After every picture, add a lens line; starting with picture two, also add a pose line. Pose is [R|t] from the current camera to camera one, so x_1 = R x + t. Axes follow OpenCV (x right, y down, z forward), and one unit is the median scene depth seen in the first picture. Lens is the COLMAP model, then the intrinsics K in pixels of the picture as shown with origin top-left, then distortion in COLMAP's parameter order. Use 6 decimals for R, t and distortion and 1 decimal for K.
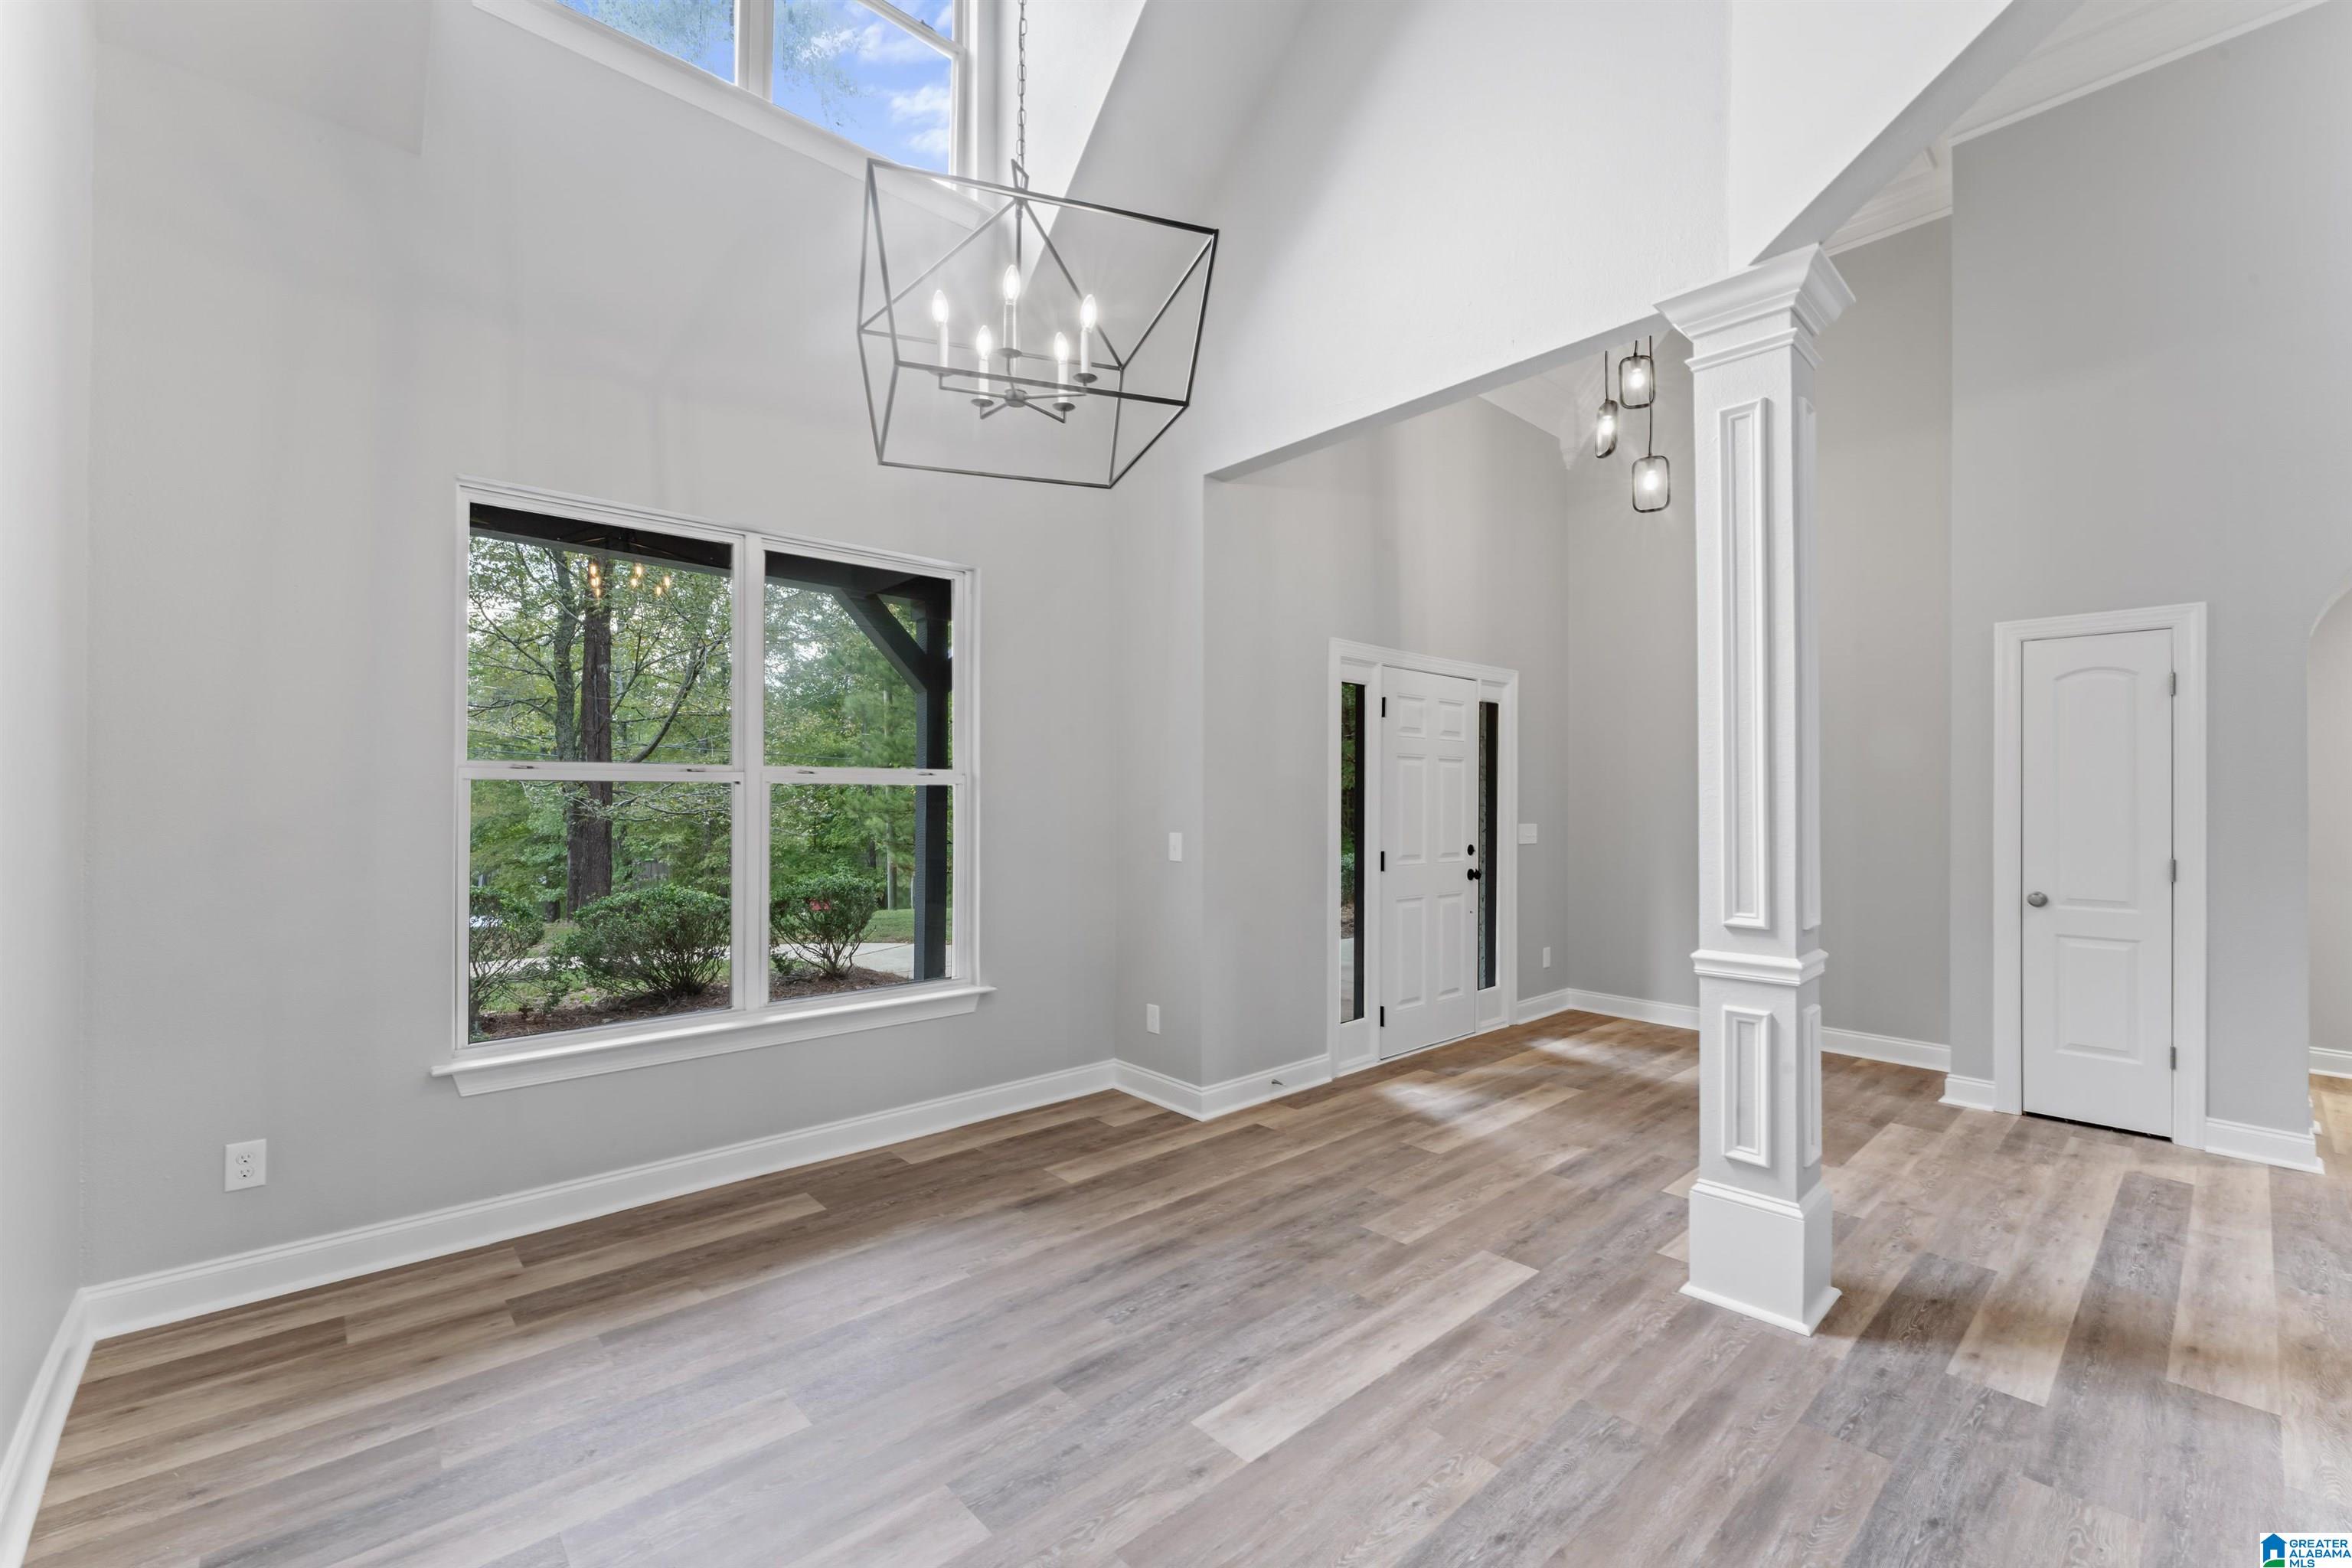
lens RADIAL K [[983.7, 0, 1168.2], [0, 983.7, 791.0], [0, 0, 1]] dist [-0.008934, 0.002516]
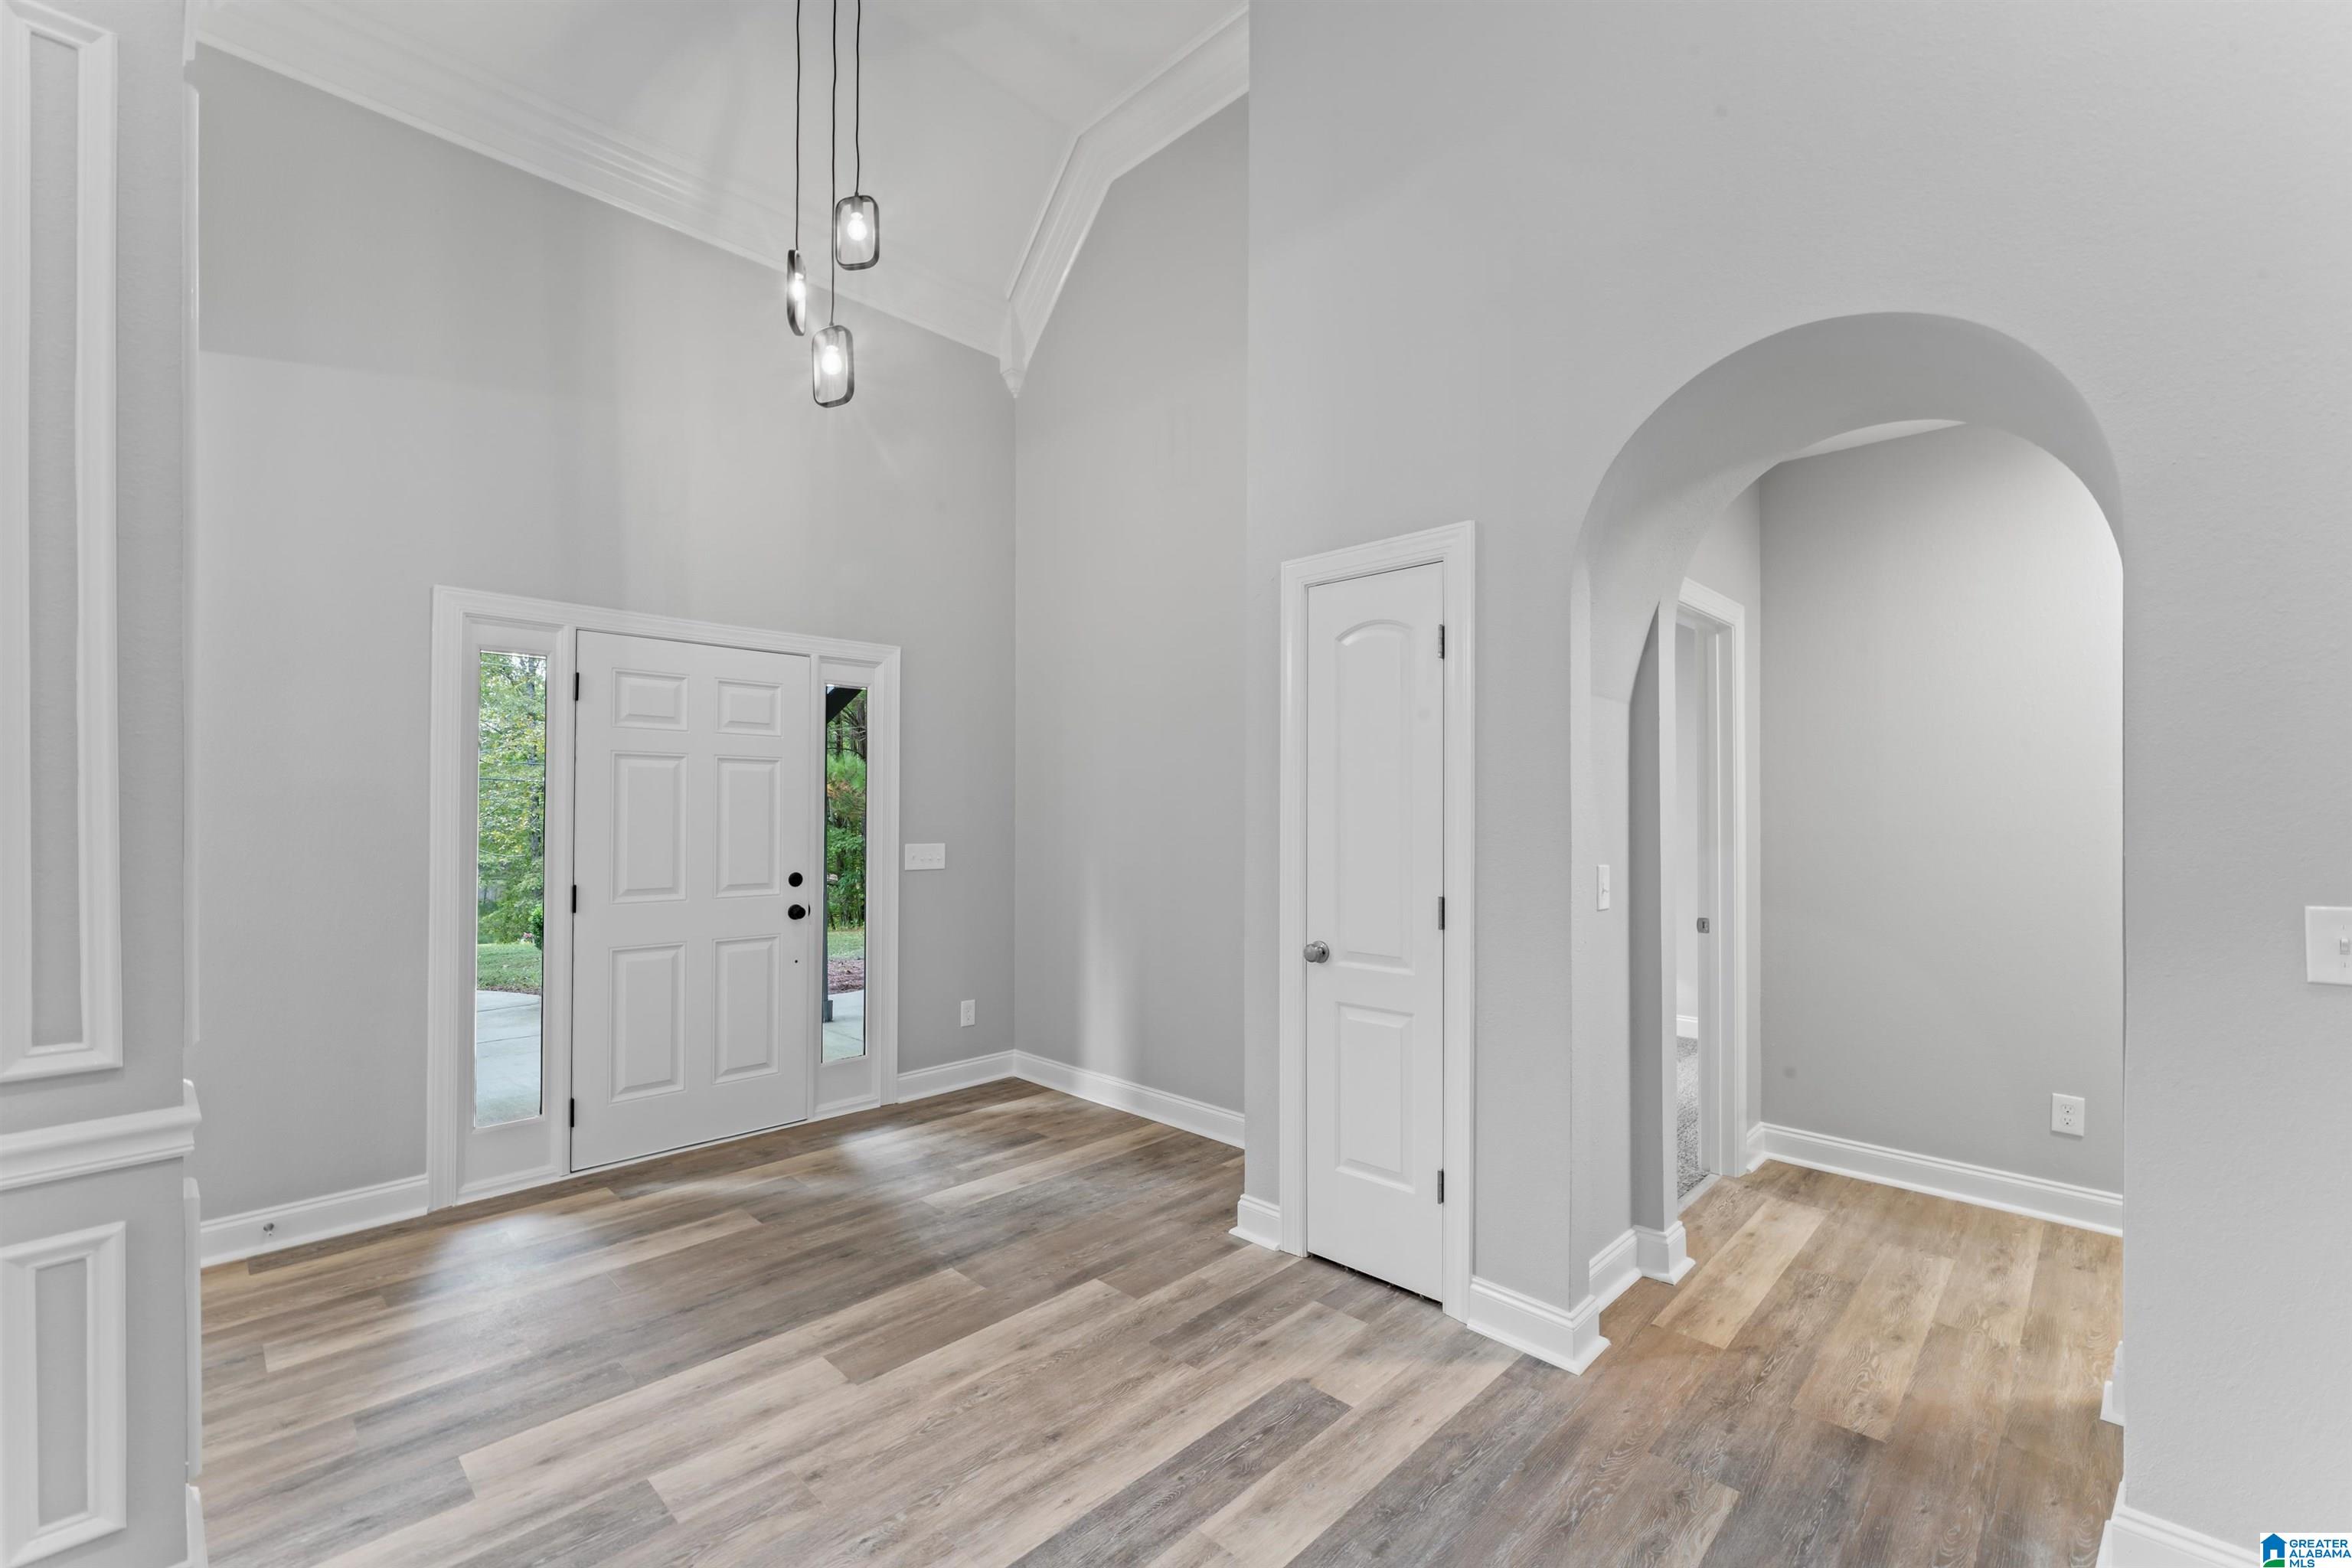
lens RADIAL K [[983.7, 0, 1171.8], [0, 983.7, 803.1], [0, 0, 1]] dist [-0.008934, 0.002516]
pose [[0.998124, -0.003737, 0.061111, 0.865696], [0.003862, 0.999991, -0.001929, 0.005282], [-0.061103, 0.002161, 0.998129, 0.350706]]
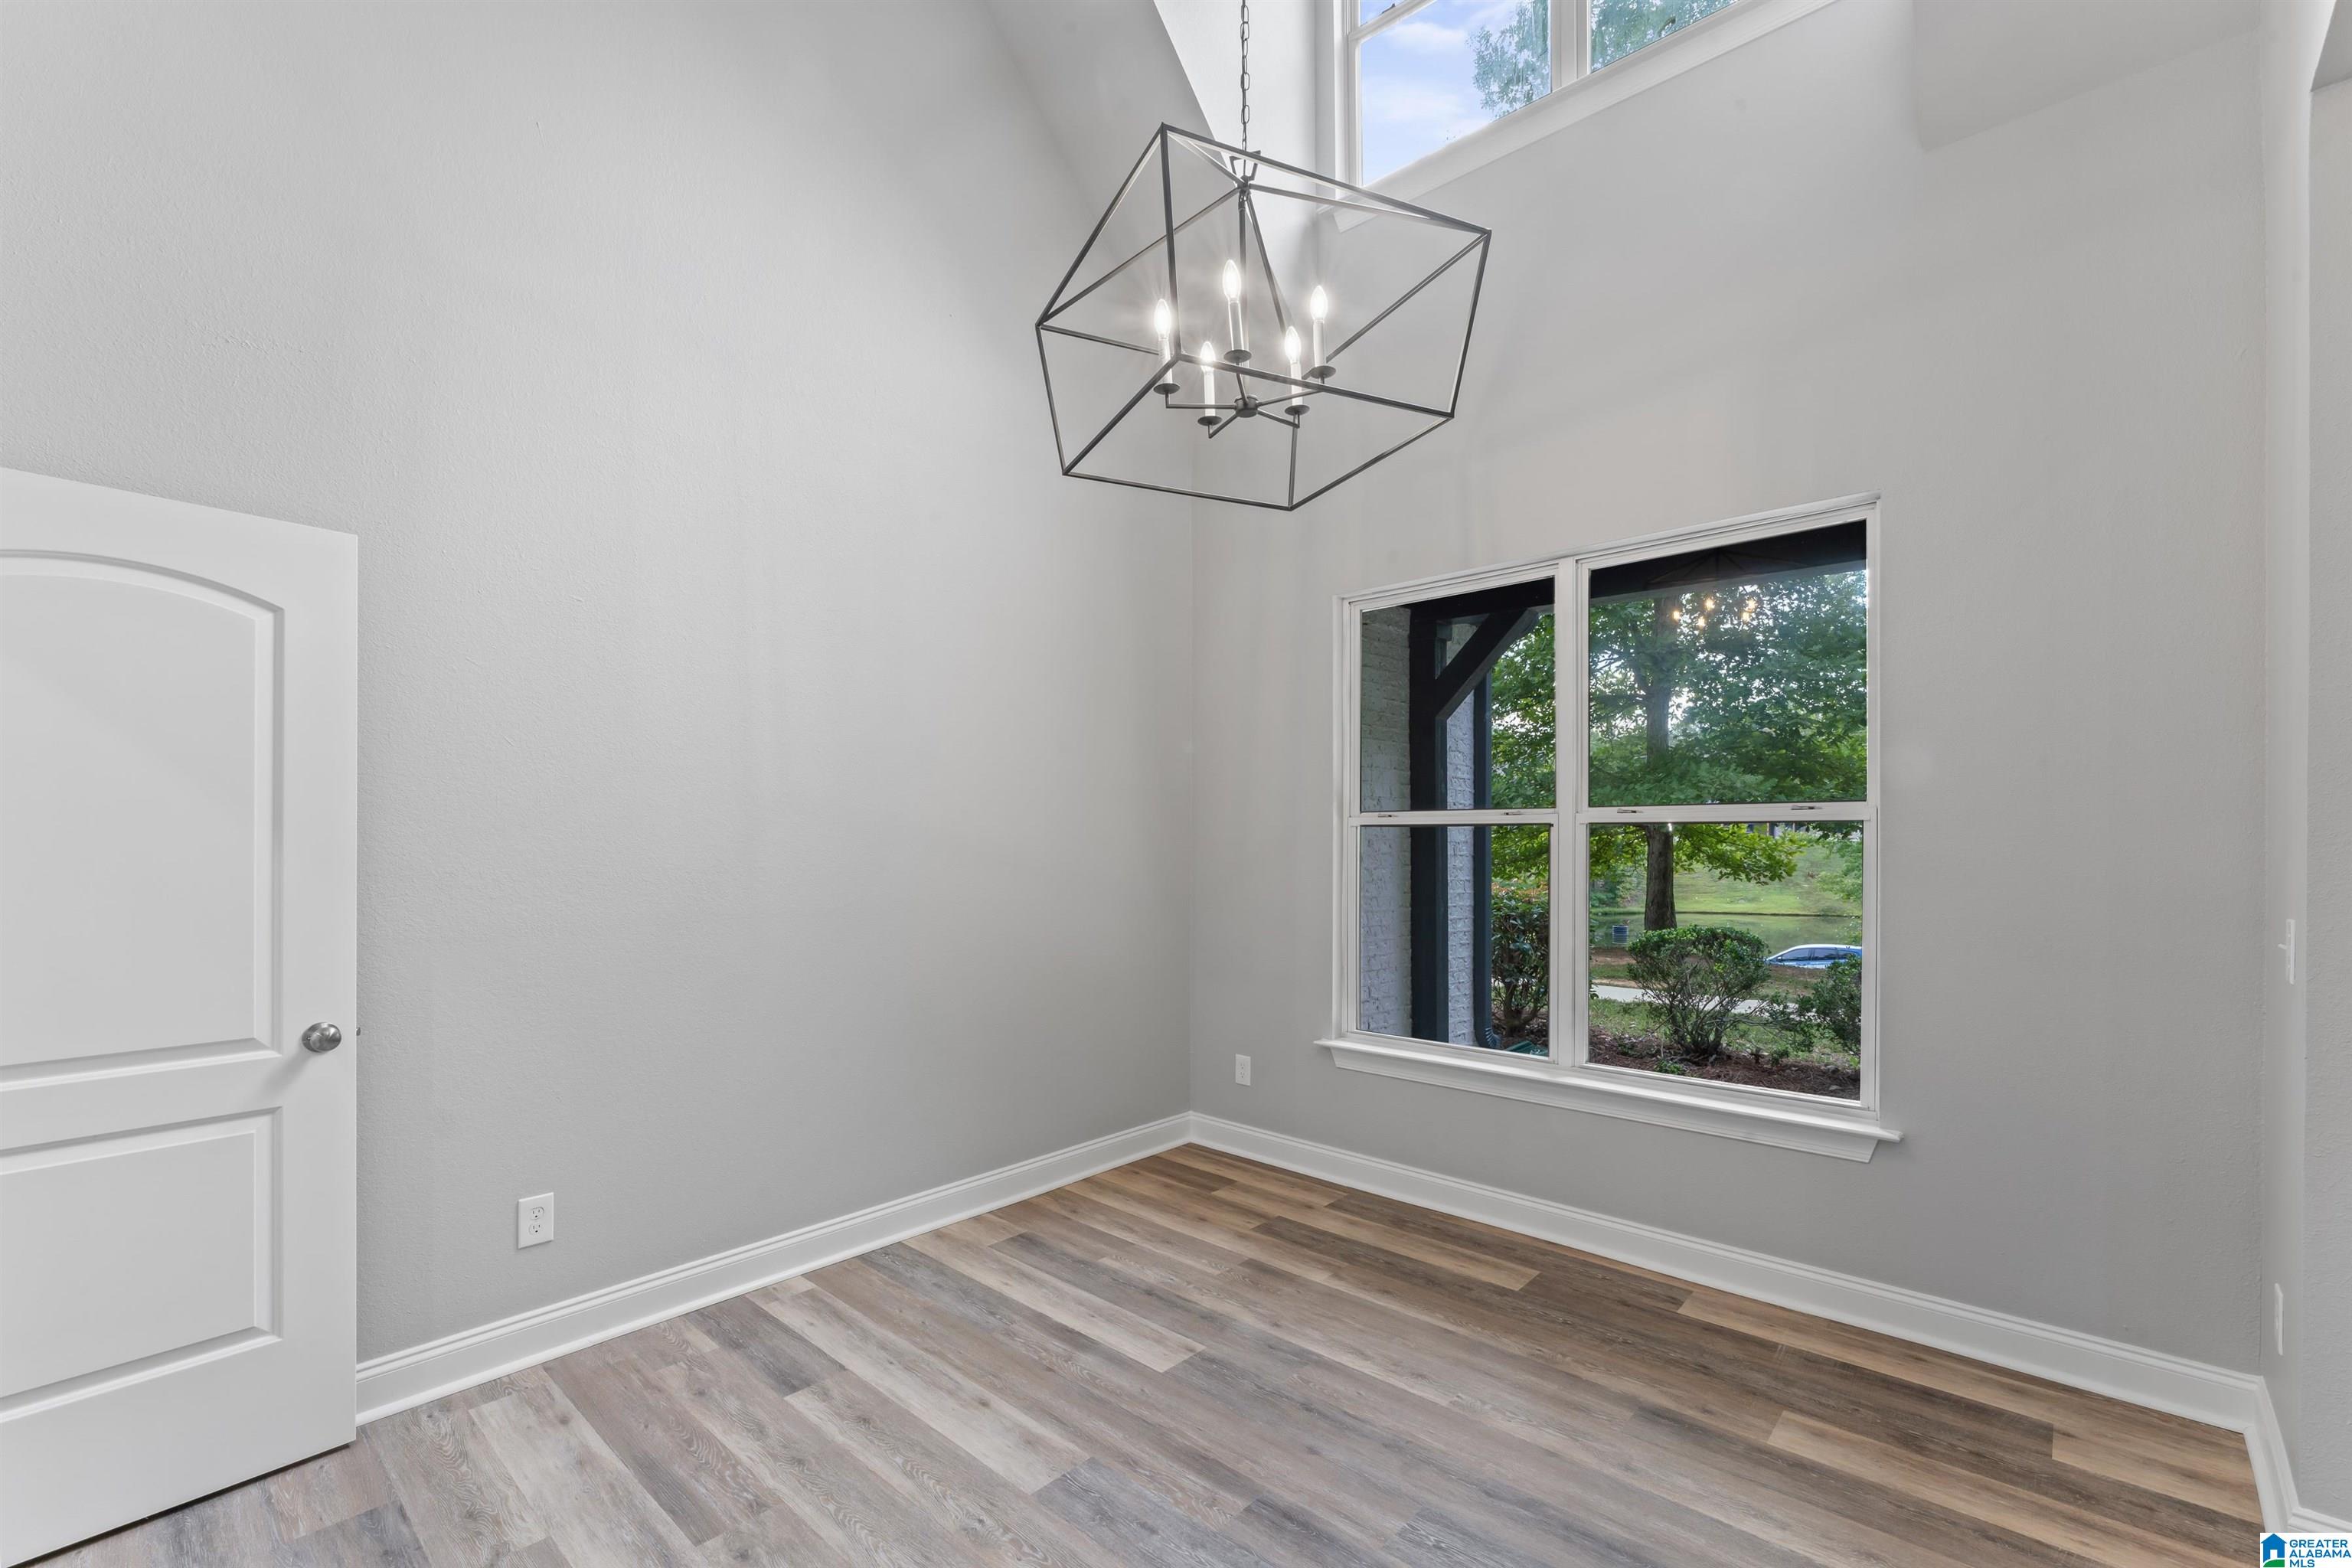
lens RADIAL K [[983.7, 0, 1160.2], [0, 983.7, 849.1], [0, 0, 1]] dist [-0.008934, 0.002516]
pose [[0.087075, 0.005560, -0.996186, 0.485819], [0.007781, 0.999950, 0.006261, 0.005247], [0.996171, -0.008297, 0.087027, 0.539597]]
